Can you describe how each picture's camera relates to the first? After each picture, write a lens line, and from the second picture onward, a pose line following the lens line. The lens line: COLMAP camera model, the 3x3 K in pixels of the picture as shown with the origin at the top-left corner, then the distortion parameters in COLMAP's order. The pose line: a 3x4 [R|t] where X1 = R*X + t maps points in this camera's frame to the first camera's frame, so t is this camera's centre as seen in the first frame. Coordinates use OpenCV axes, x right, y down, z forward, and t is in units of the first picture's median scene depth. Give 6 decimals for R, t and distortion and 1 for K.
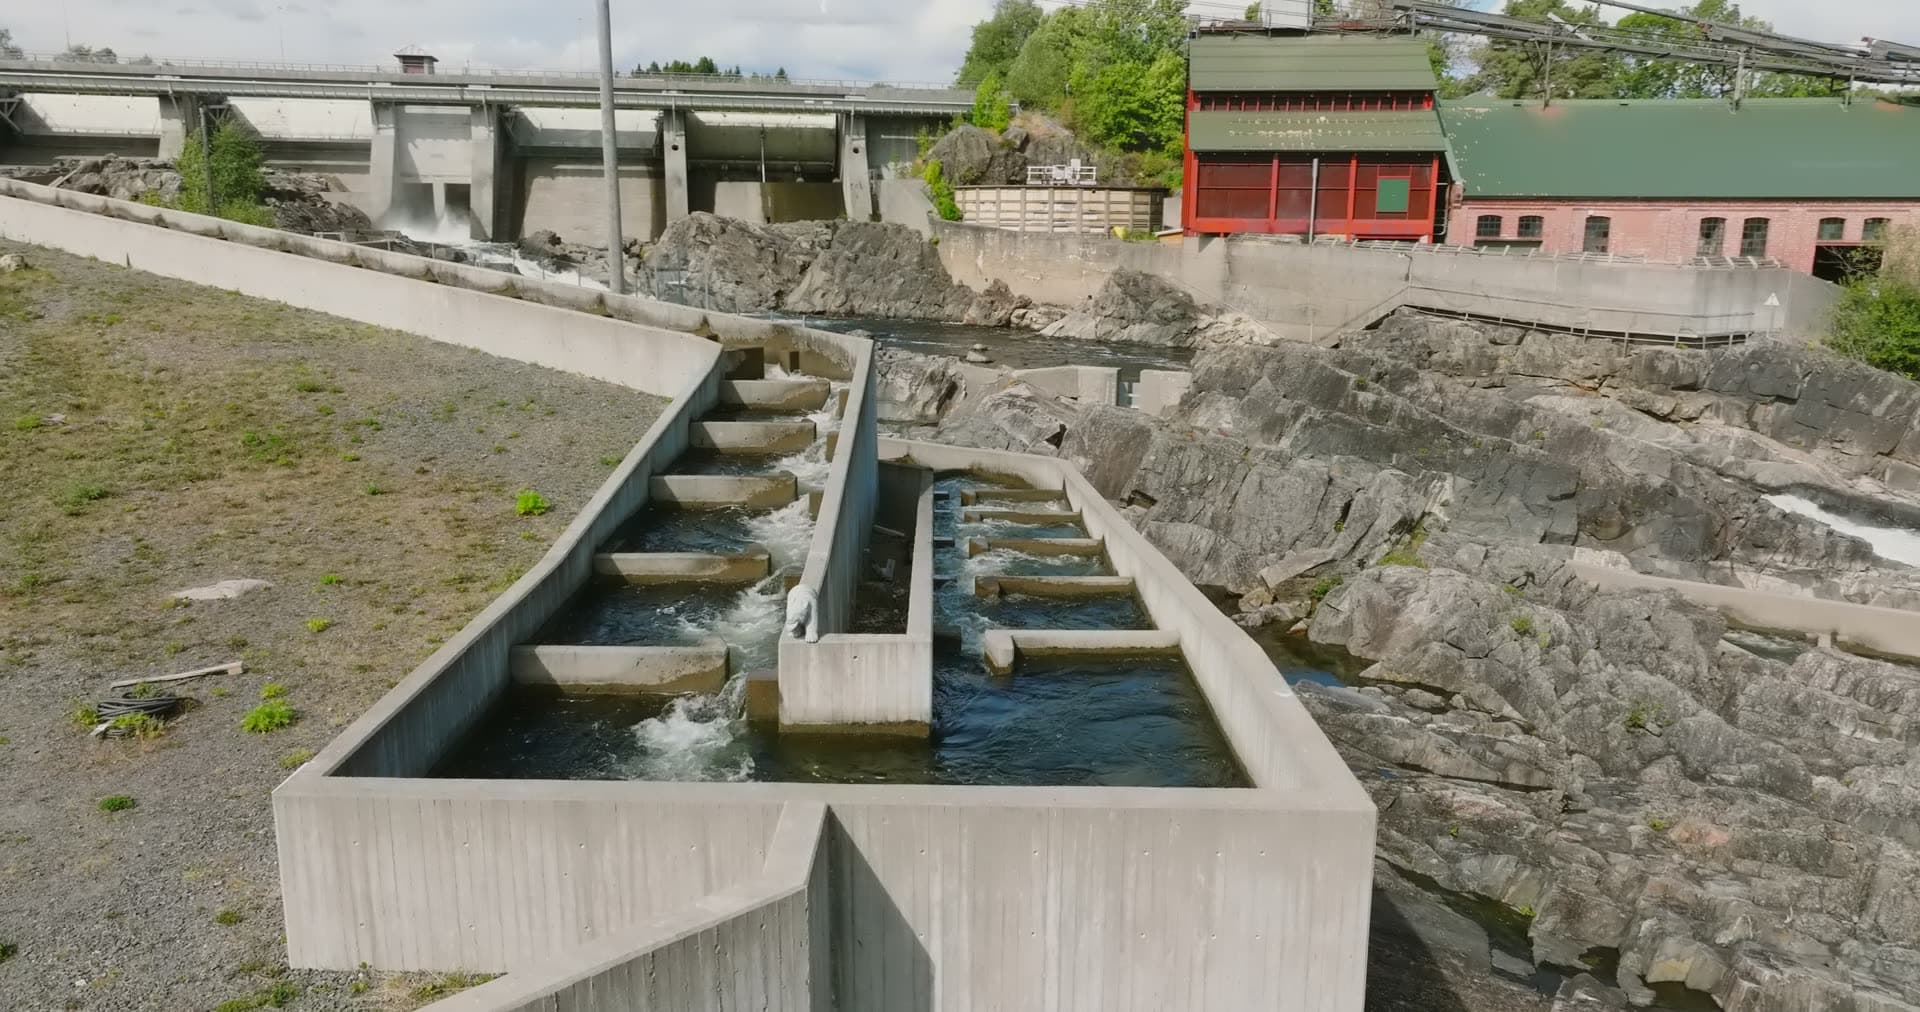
lens RADIAL K [[1345.2, 0, 965.2], [0, 1345.2, 501.9], [0, 0, 1]] dist [-0.002994, 0.019778]
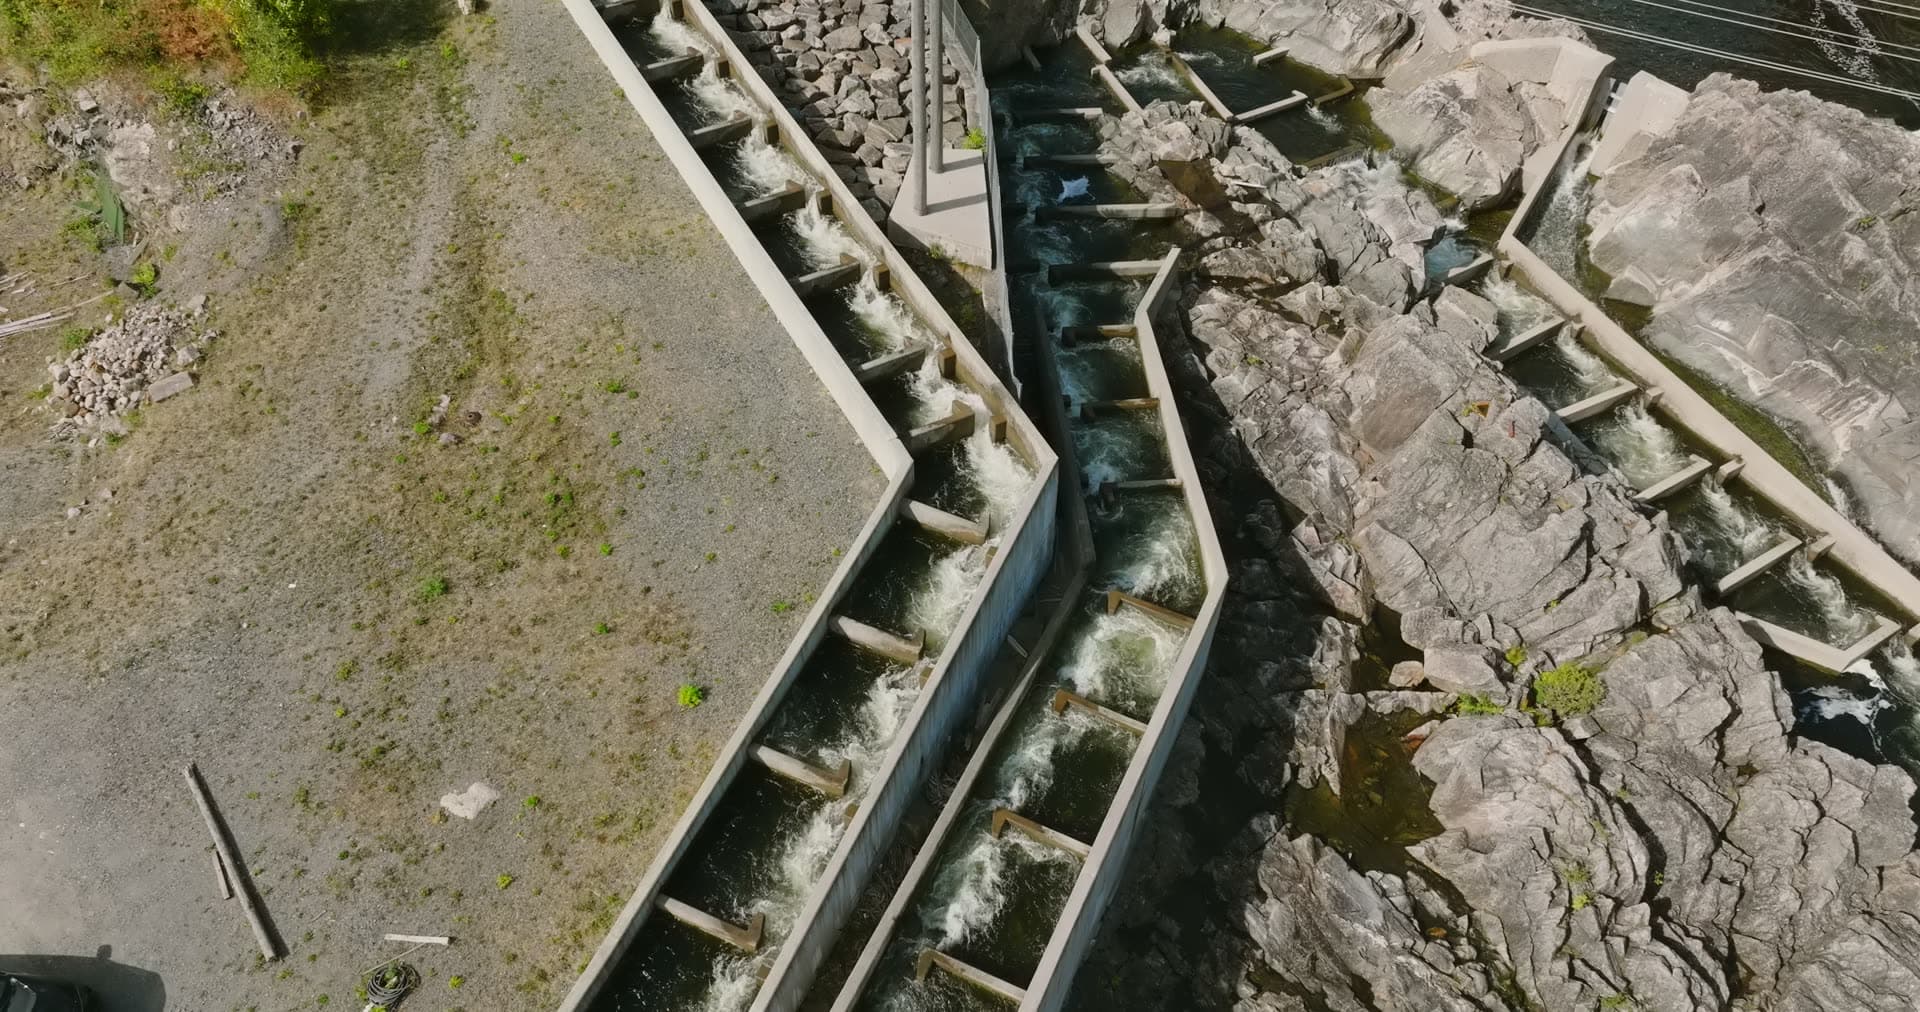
lens RADIAL K [[1345.2, 0, 963.5], [0, 1345.2, 499.2], [0, 0, 1]] dist [-0.002994, 0.019778]
pose [[0.896703, 0.337998, -0.285798, 0.039378], [-0.107227, 0.792322, 0.600607, -0.158653], [0.429448, -0.507921, 0.746720, 0.030940]]
